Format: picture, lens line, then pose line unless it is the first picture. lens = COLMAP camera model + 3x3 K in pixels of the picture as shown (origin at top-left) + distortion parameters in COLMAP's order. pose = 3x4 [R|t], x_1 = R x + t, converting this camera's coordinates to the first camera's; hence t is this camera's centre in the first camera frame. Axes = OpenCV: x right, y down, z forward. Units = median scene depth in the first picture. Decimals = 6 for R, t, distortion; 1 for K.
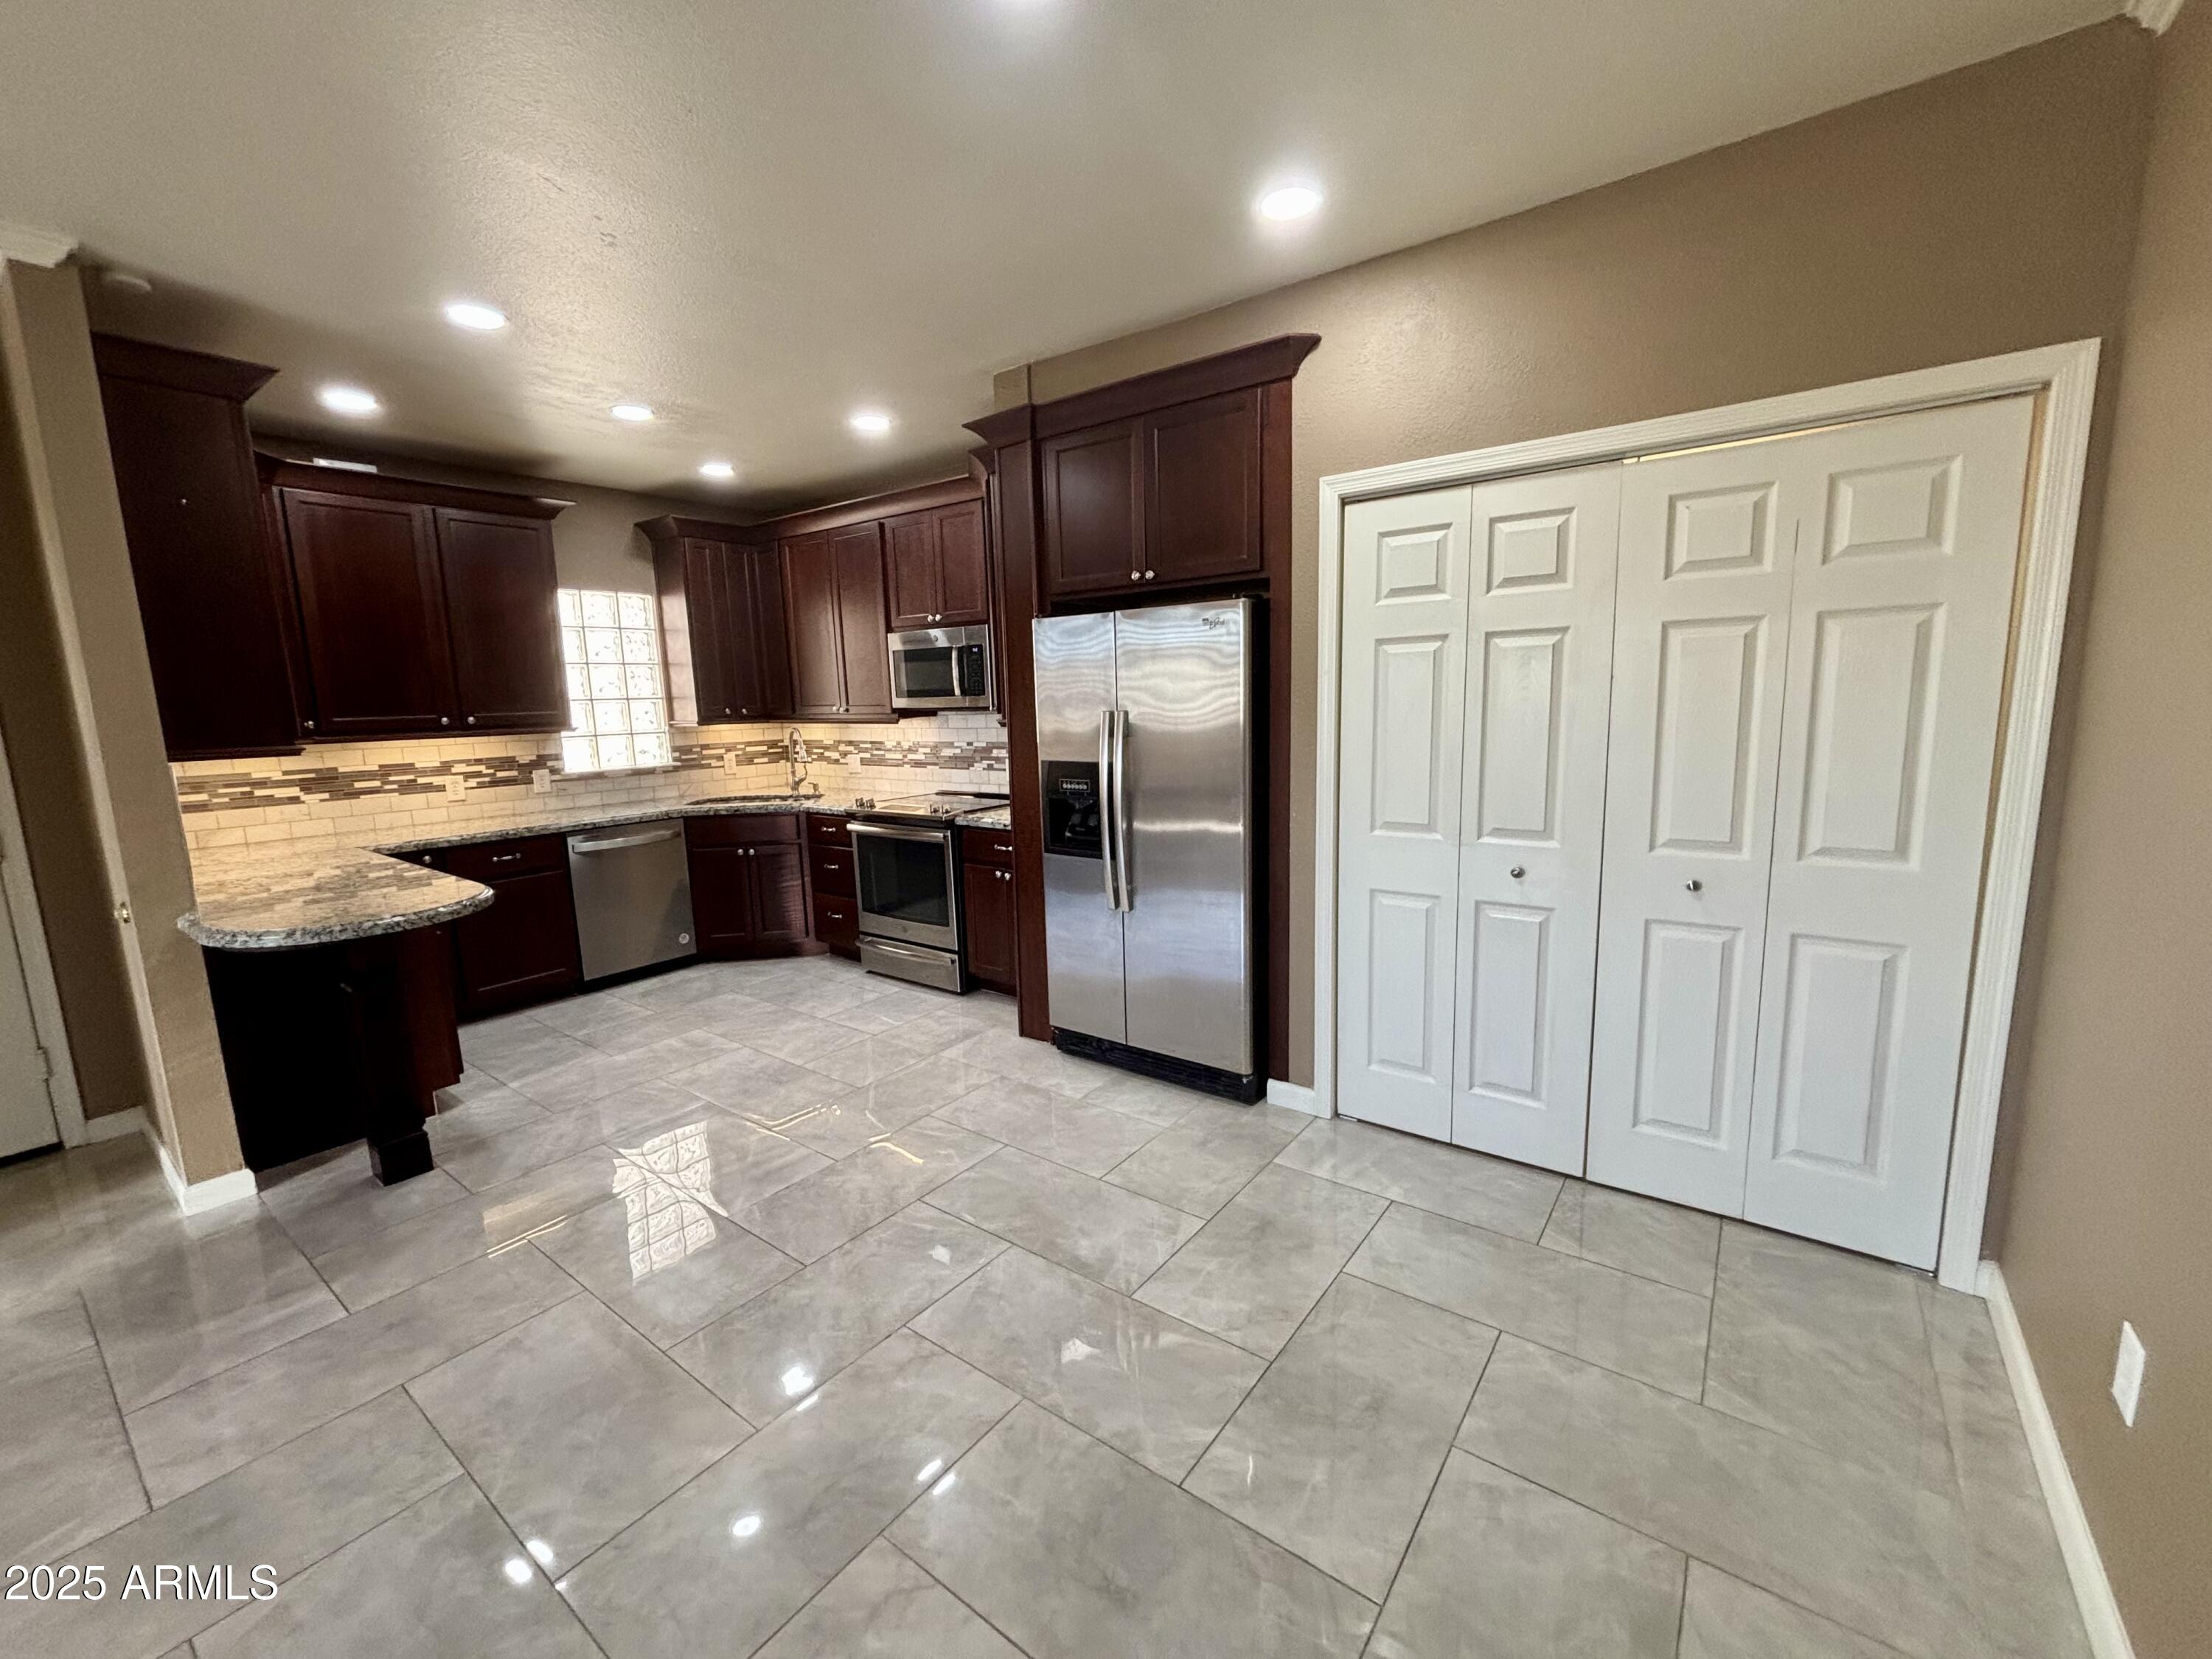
lens RADIAL K [[893.5, 0, 1109.0], [0, 893.5, 833.4], [0, 0, 1]] dist [-0.000849, -0.000175]
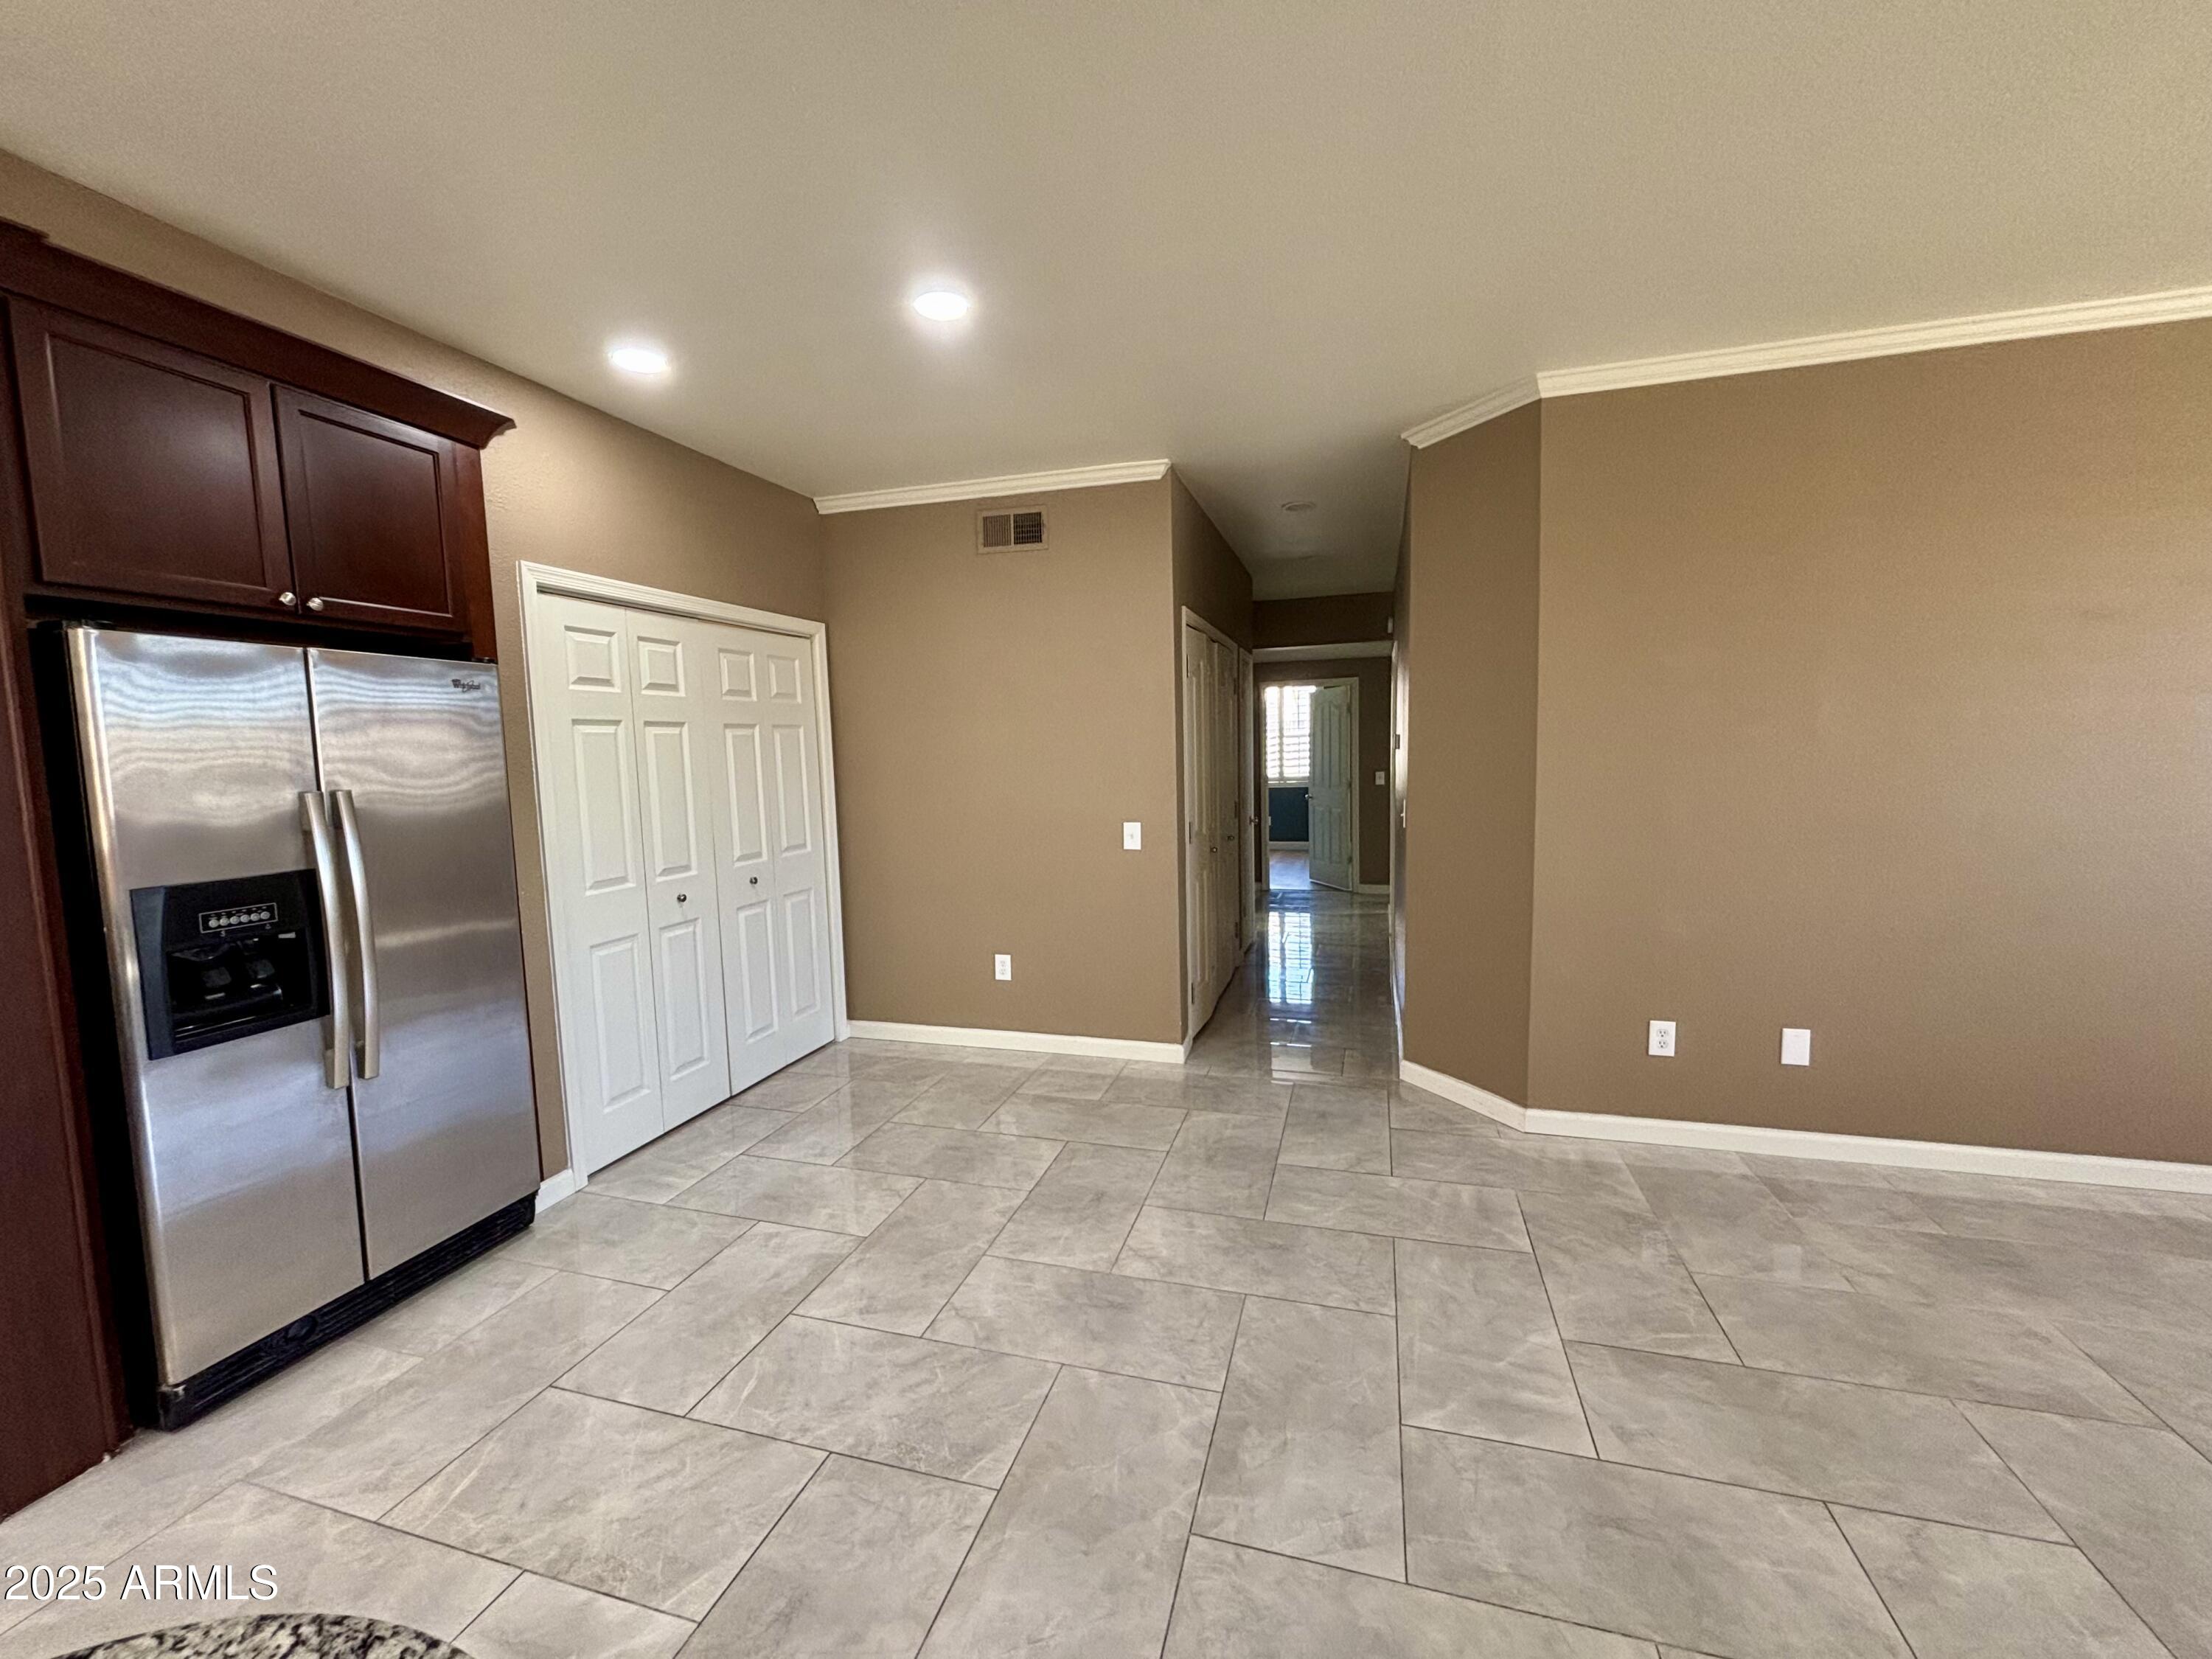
lens RADIAL K [[893.5, 0, 1107.2], [0, 893.5, 833.7], [0, 0, 1]] dist [-0.000849, -0.000175]
pose [[-0.344629, -0.053289, 0.937225, -0.926233], [0.176070, 0.977000, 0.120294, -0.090892], [-0.922079, 0.206474, -0.327320, 0.742632]]
